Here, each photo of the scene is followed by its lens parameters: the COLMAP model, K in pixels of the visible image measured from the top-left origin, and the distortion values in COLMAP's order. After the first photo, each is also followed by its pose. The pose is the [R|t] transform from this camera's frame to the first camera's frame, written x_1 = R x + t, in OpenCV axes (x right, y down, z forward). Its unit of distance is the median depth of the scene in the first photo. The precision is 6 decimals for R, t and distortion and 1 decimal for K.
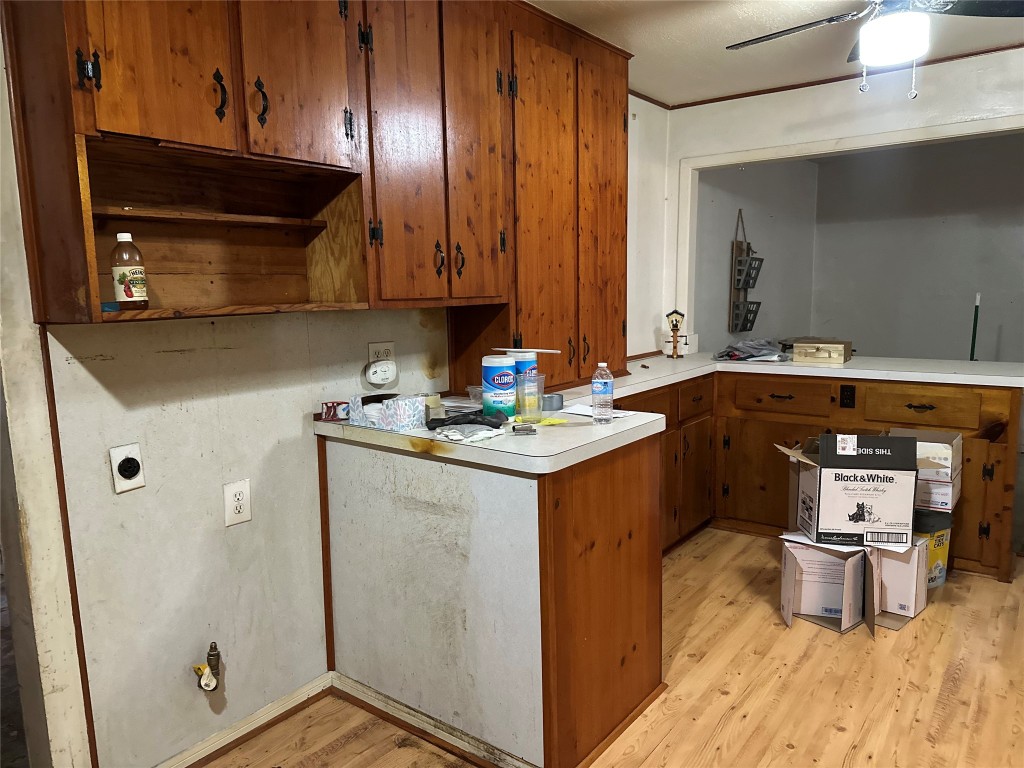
lens RADIAL K [[721.6, 0, 512.1], [0, 721.6, 388.3], [0, 0, 1]] dist [0.072921, -0.094262]
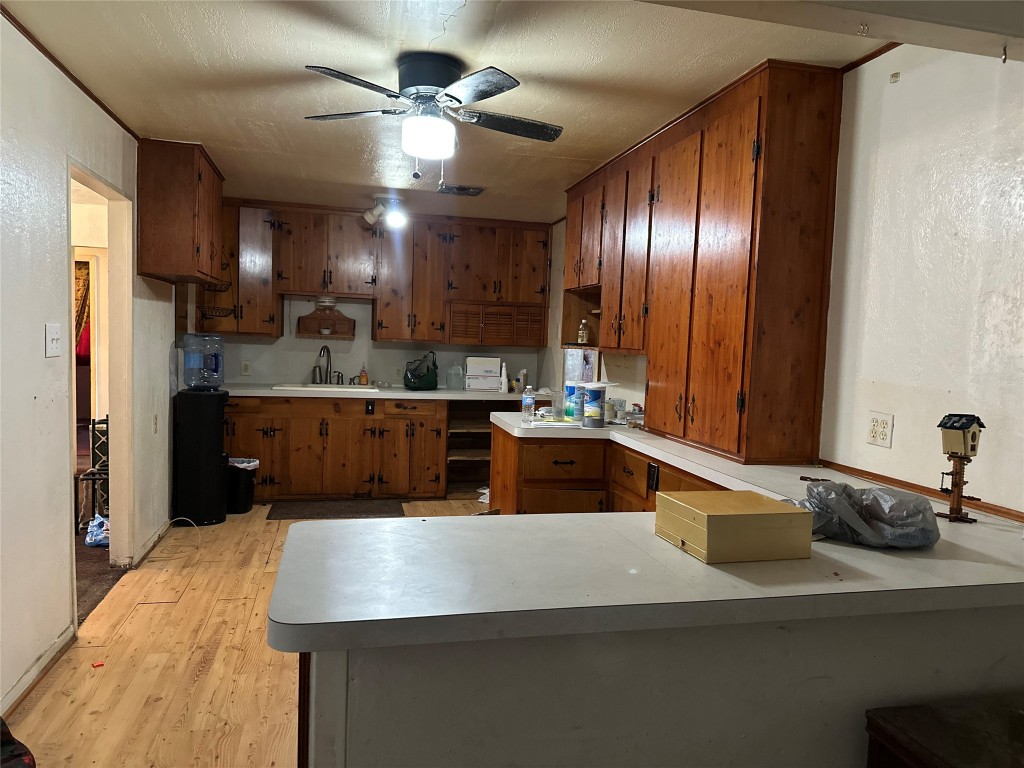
lens RADIAL K [[721.1, 0, 511.8], [0, 721.1, 388.0], [0, 0, 1]] dist [0.116134, -0.184264]
pose [[-0.635760, 0.050292, -0.770247, 1.100326], [-0.134470, 0.975400, 0.174679, -0.241214], [0.760084, 0.214629, -0.613357, 1.533697]]
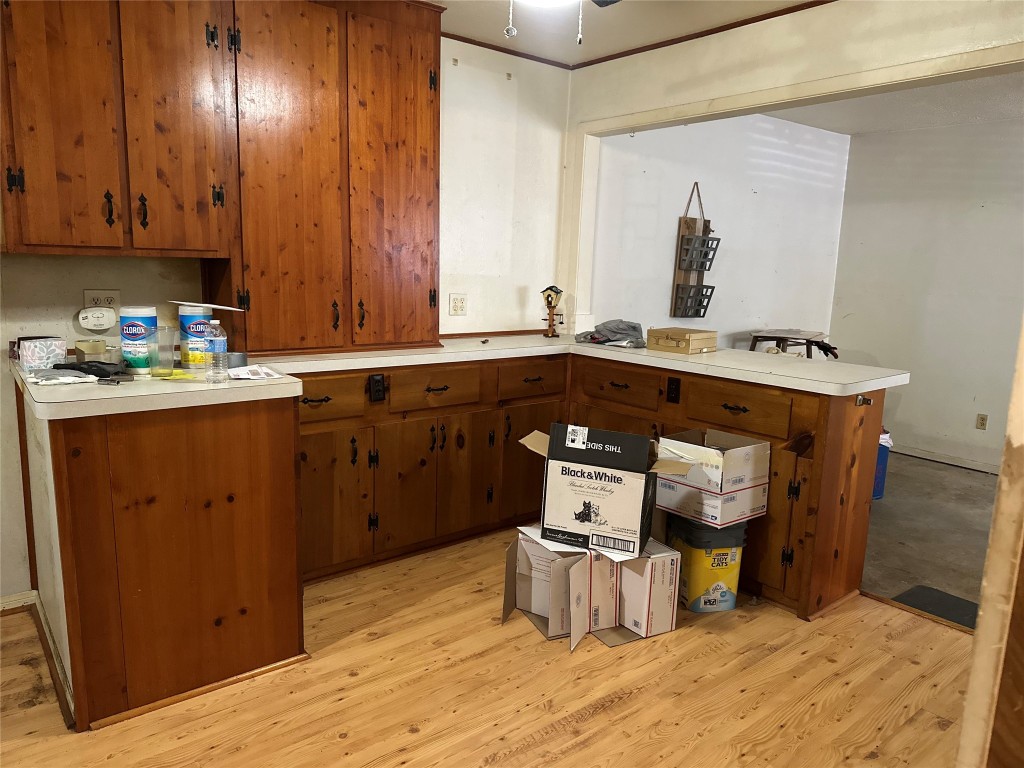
lens RADIAL K [[721.1, 0, 511.8], [0, 721.1, 388.0], [0, 0, 1]] dist [0.116134, -0.184264]
pose [[0.969867, 0.092170, -0.225526, 0.576588], [-0.084912, 0.995516, 0.041695, -0.015068], [0.228357, -0.021289, 0.973345, 0.096505]]
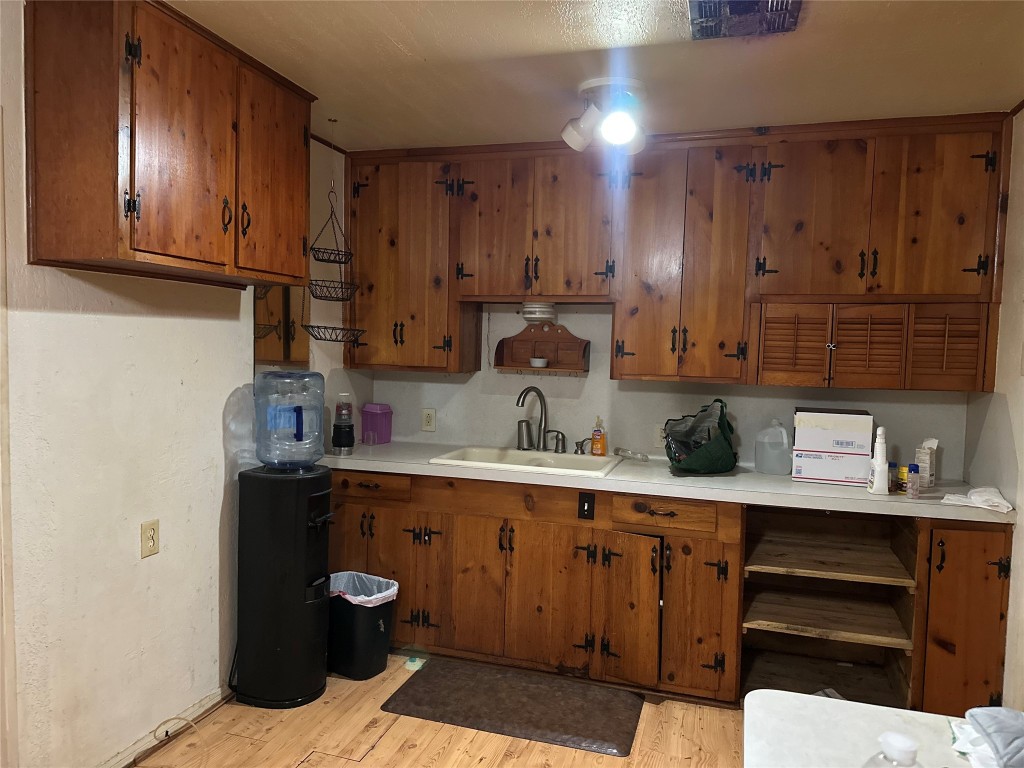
lens RADIAL K [[721.1, 0, 511.8], [0, 721.1, 388.0], [0, 0, 1]] dist [0.116134, -0.184264]
pose [[-0.937177, 0.018992, -0.348338, 0.272284], [-0.054223, 0.978452, 0.199230, -0.159594], [0.344616, 0.205601, -0.915952, 0.911150]]
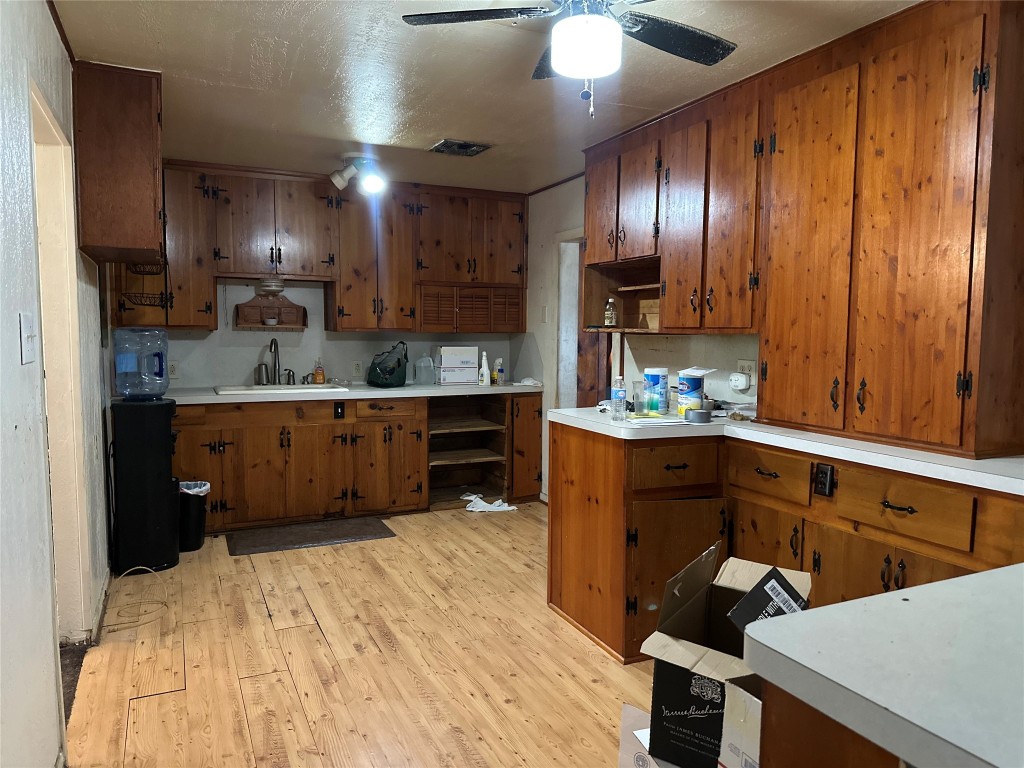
lens RADIAL K [[721.6, 0, 512.1], [0, 721.6, 388.3], [0, 0, 1]] dist [0.072921, -0.094262]
pose [[-0.464081, 0.088905, -0.881320, 1.104351], [-0.124874, 0.978448, 0.164458, -0.163220], [0.876946, 0.186376, -0.442977, 1.106051]]
